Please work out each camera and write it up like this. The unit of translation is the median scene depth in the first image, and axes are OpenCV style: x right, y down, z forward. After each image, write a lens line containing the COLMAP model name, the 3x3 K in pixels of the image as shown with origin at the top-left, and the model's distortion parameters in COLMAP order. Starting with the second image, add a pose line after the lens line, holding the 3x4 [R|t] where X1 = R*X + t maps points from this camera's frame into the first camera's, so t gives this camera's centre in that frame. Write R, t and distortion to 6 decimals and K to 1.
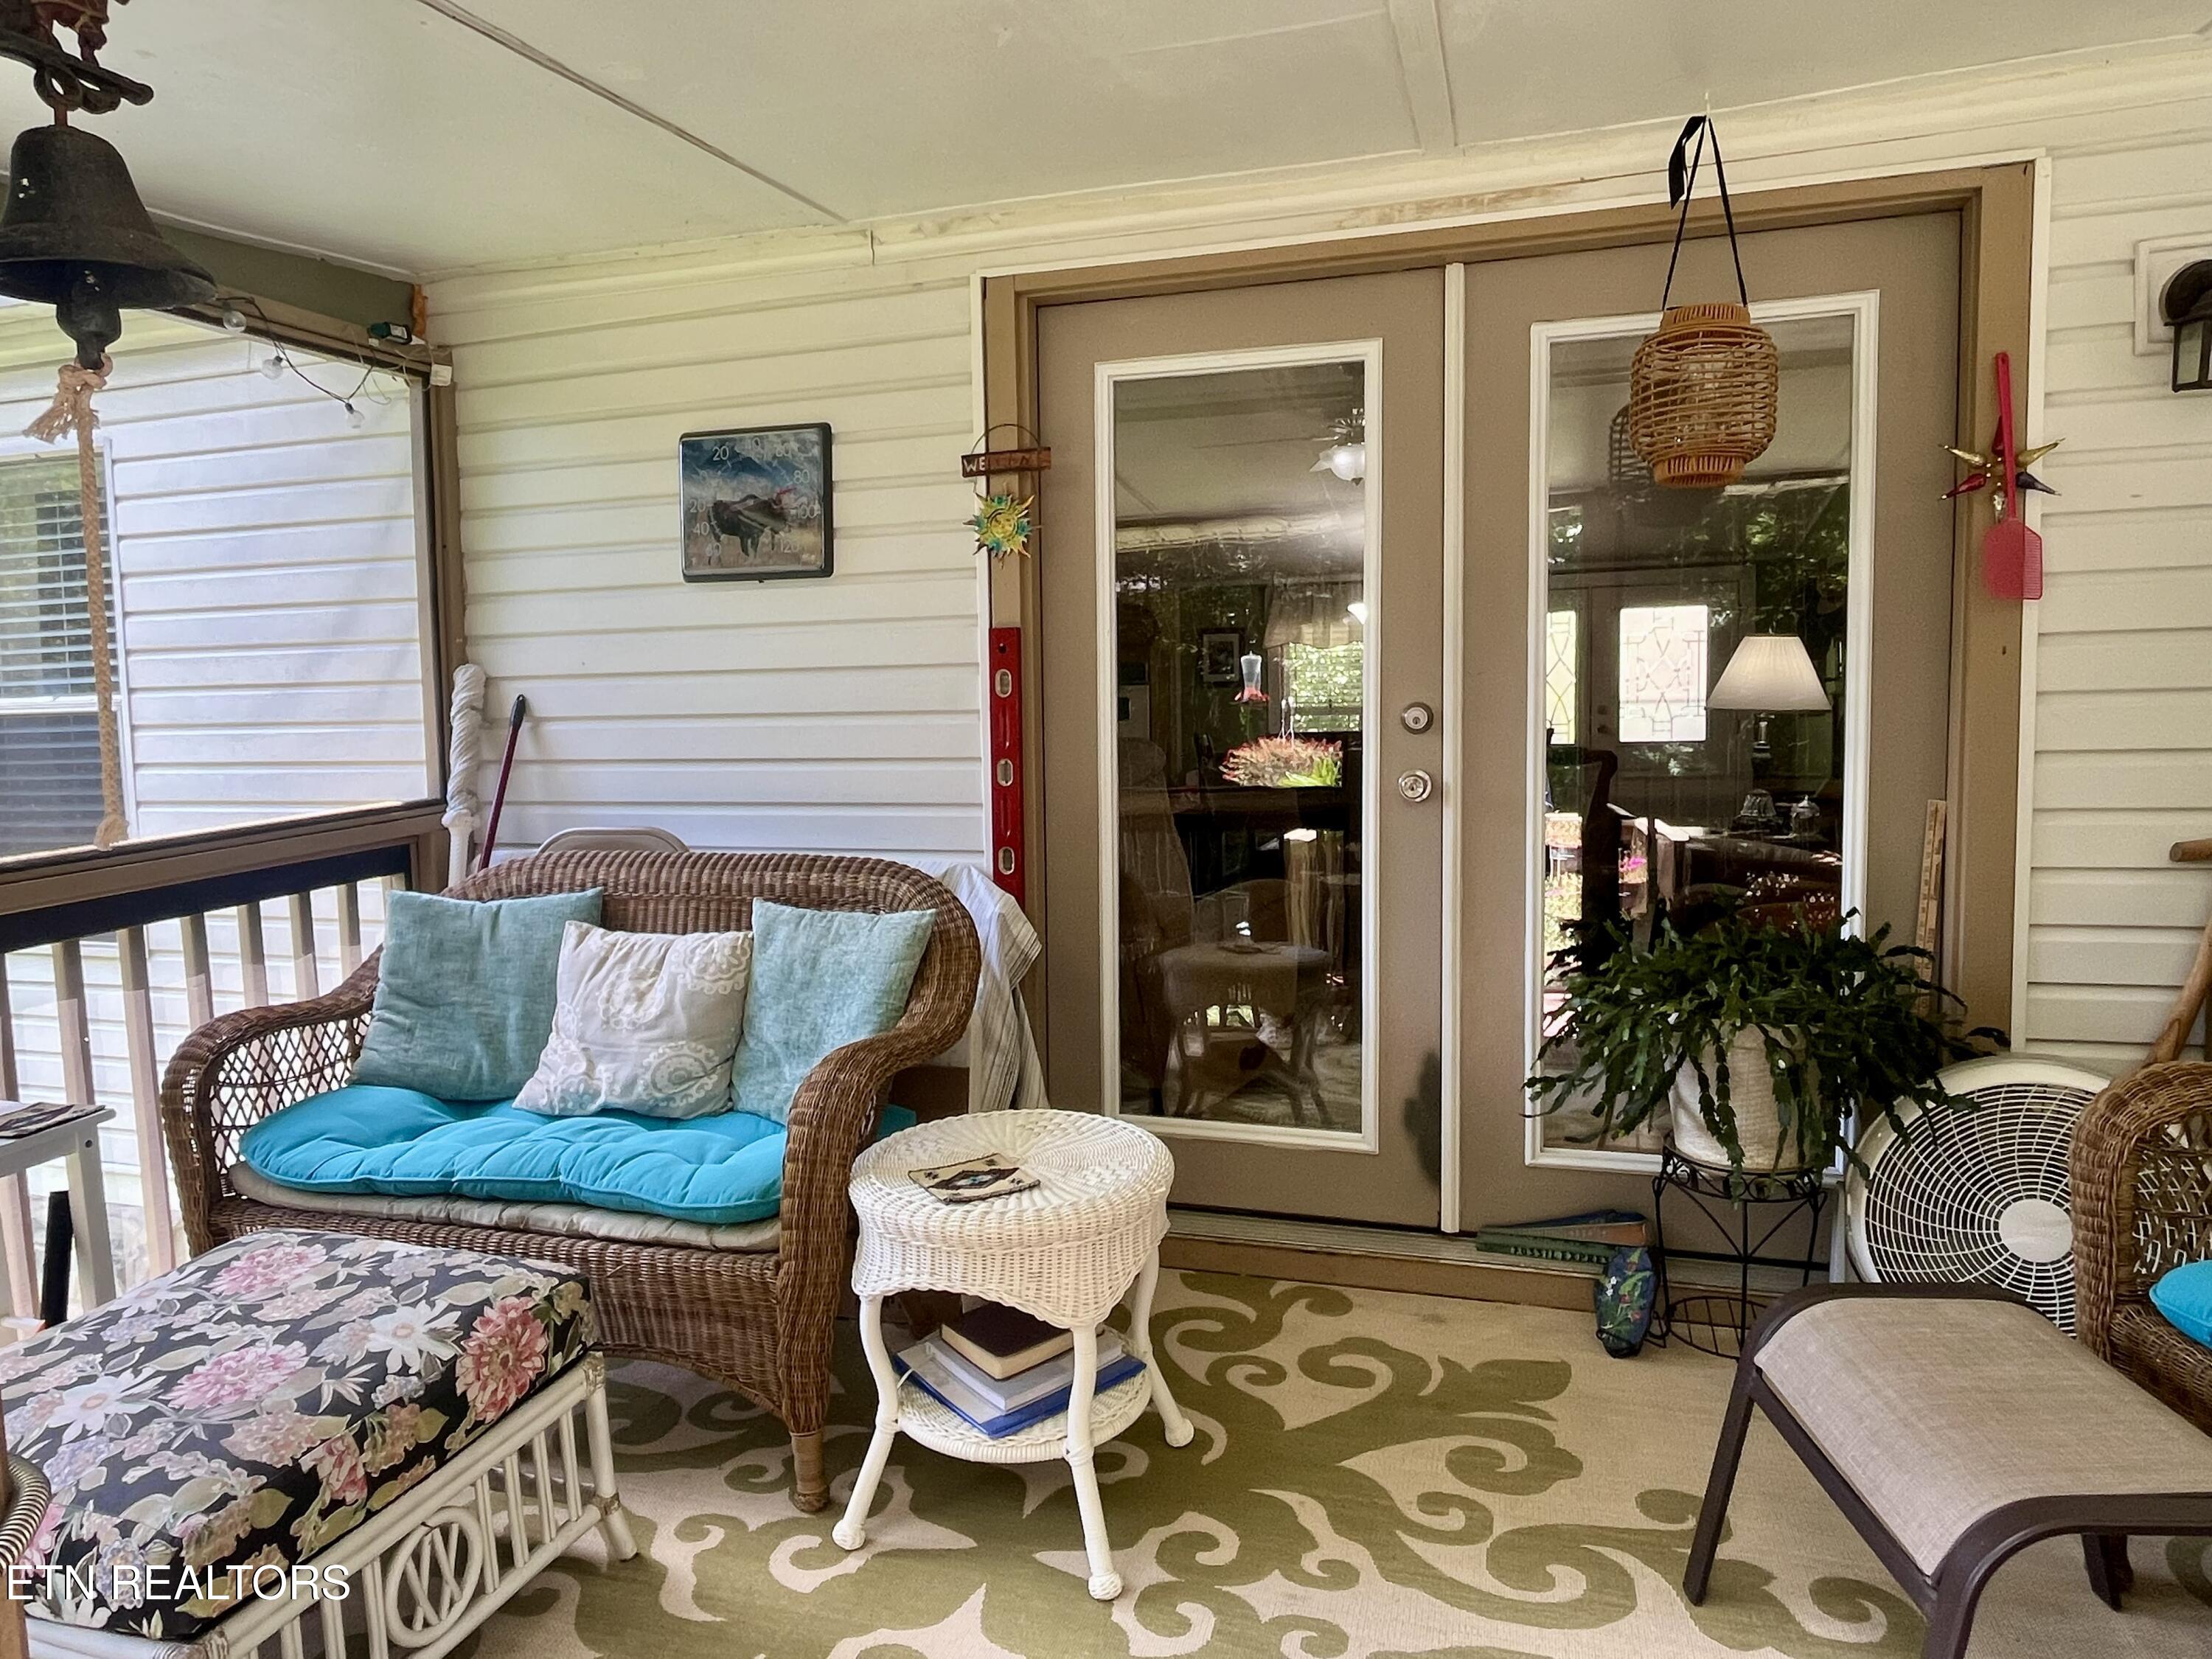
lens RADIAL K [[1331.9, 0, 1112.4], [0, 1331.9, 836.3], [0, 0, 1]] dist [-0.000976, 0.000121]
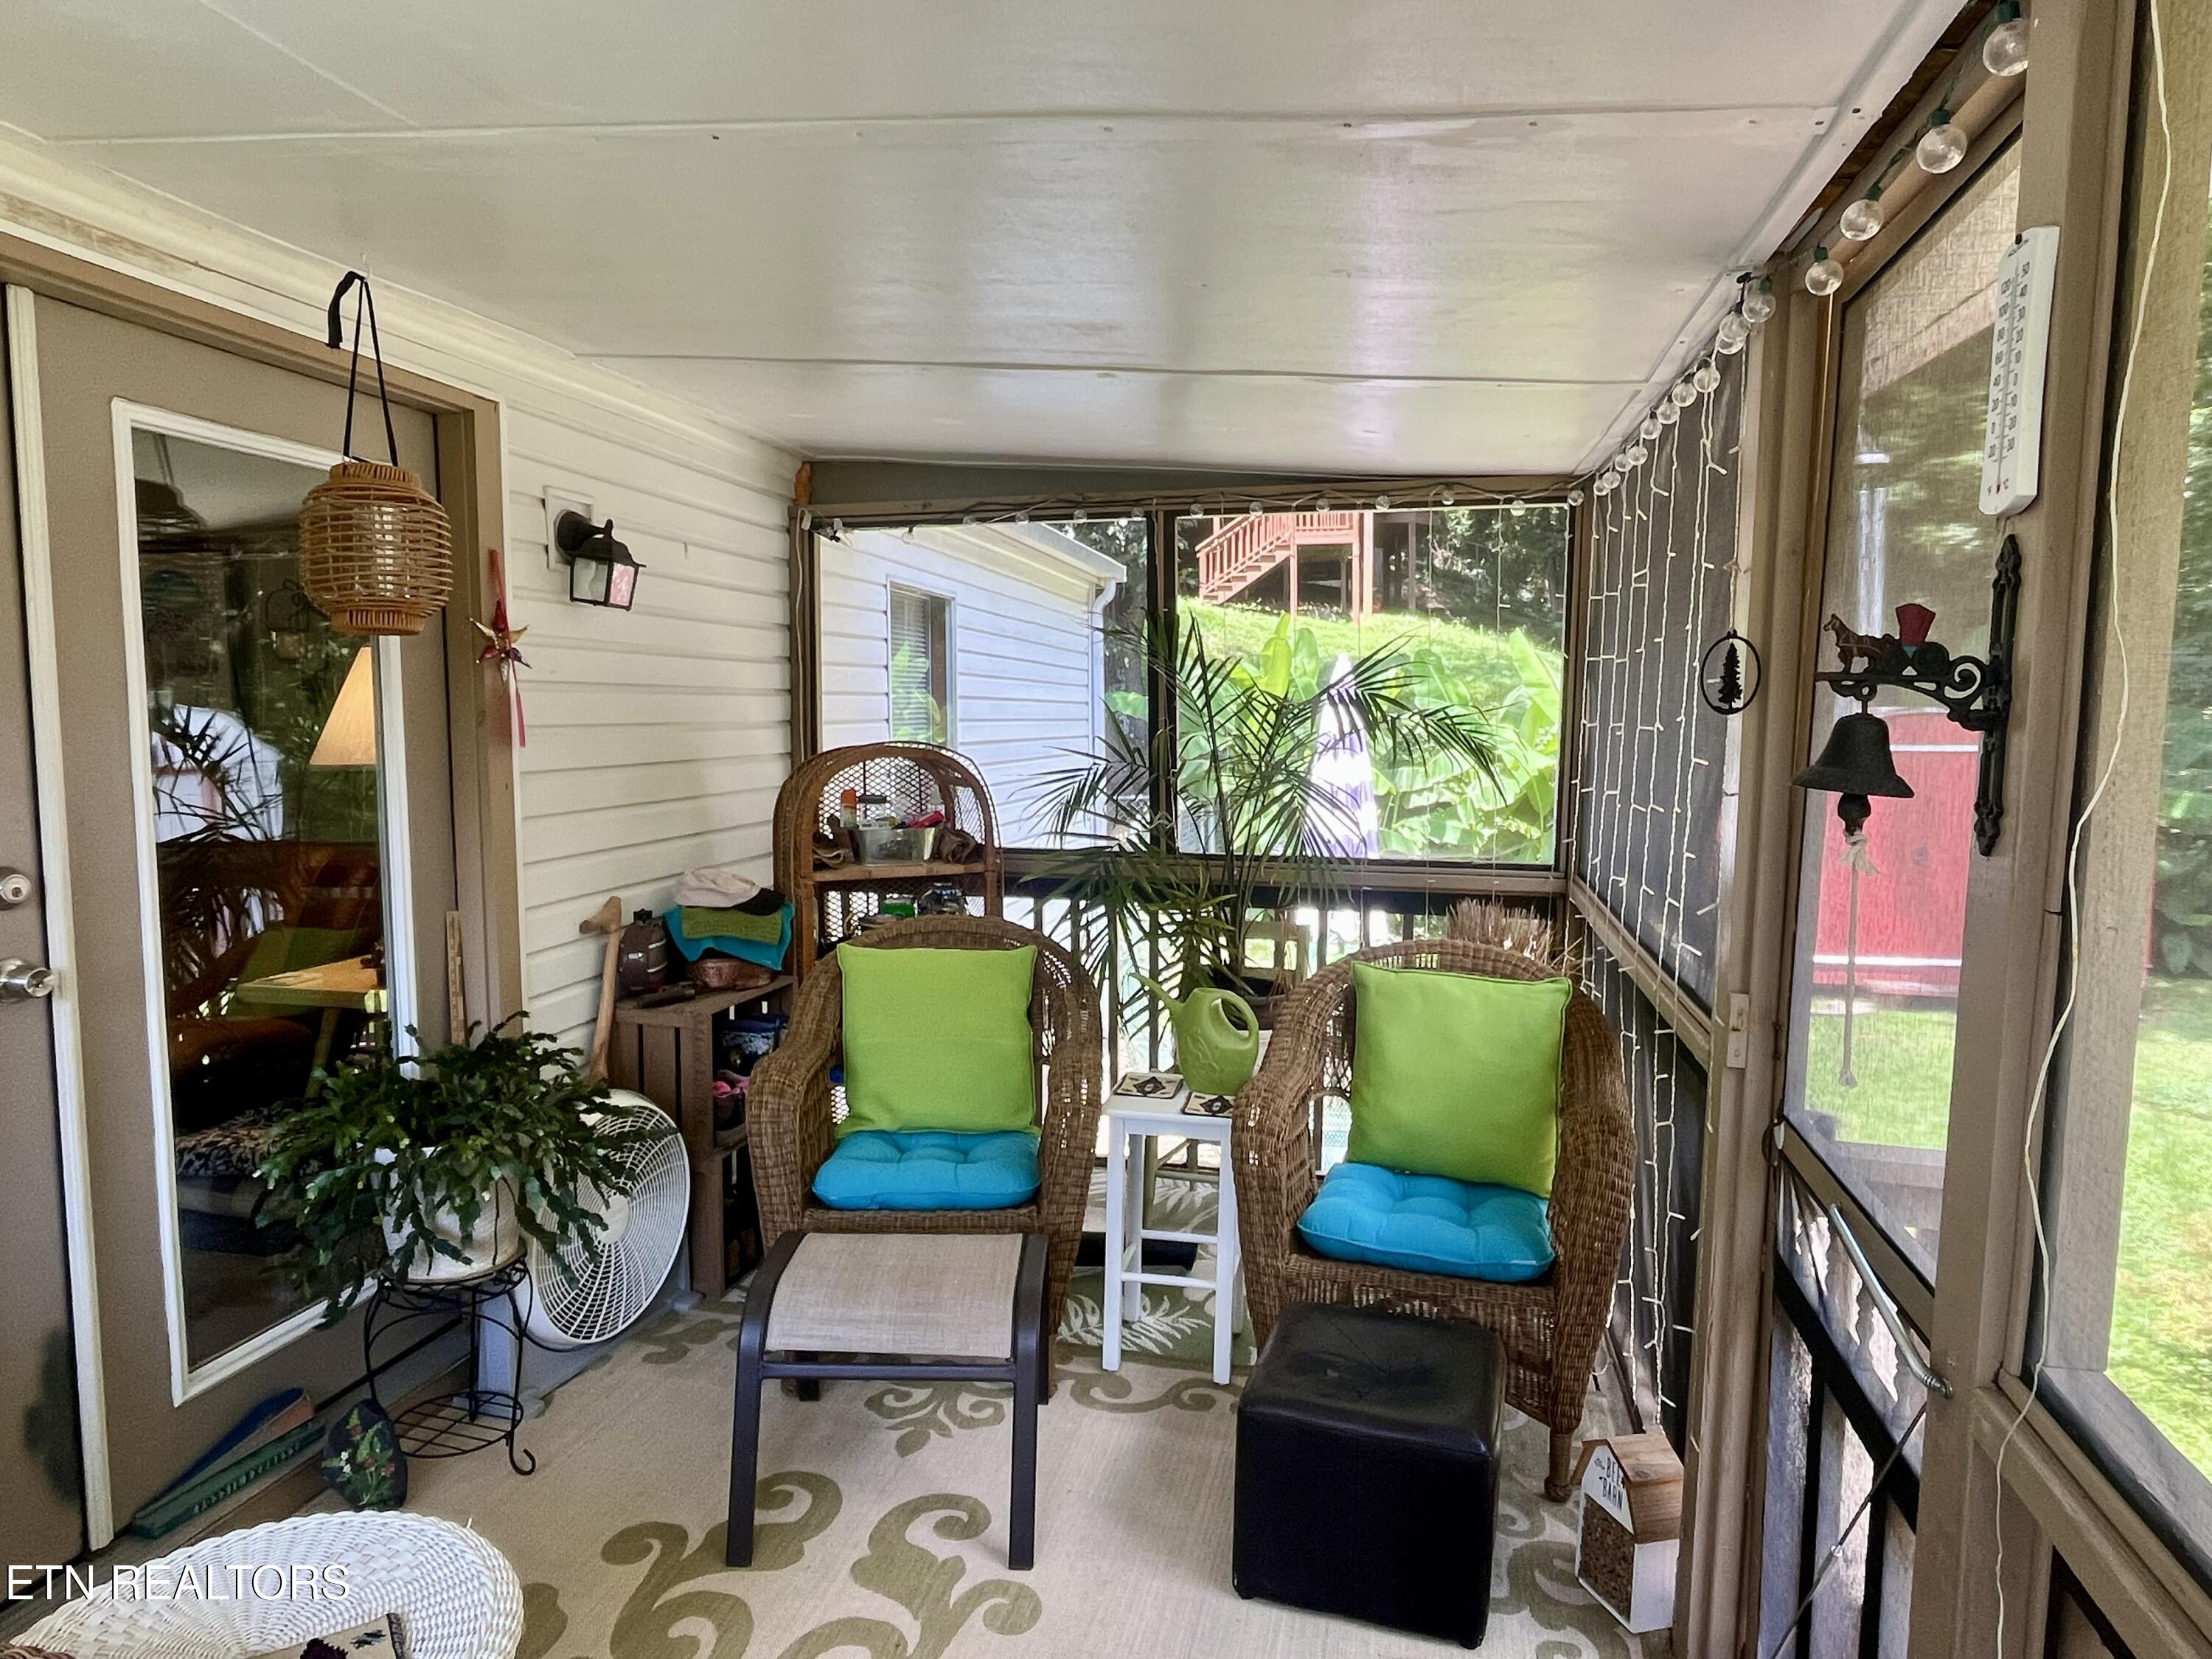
lens RADIAL K [[1331.9, 0, 1111.8], [0, 1331.9, 828.8], [0, 0, 1]] dist [-0.000976, 0.000121]
pose [[-0.057810, -0.069835, 0.995882, -0.566736], [0.076978, 0.994269, 0.074190, -0.138374], [-0.995355, 0.080950, -0.052103, 0.466007]]
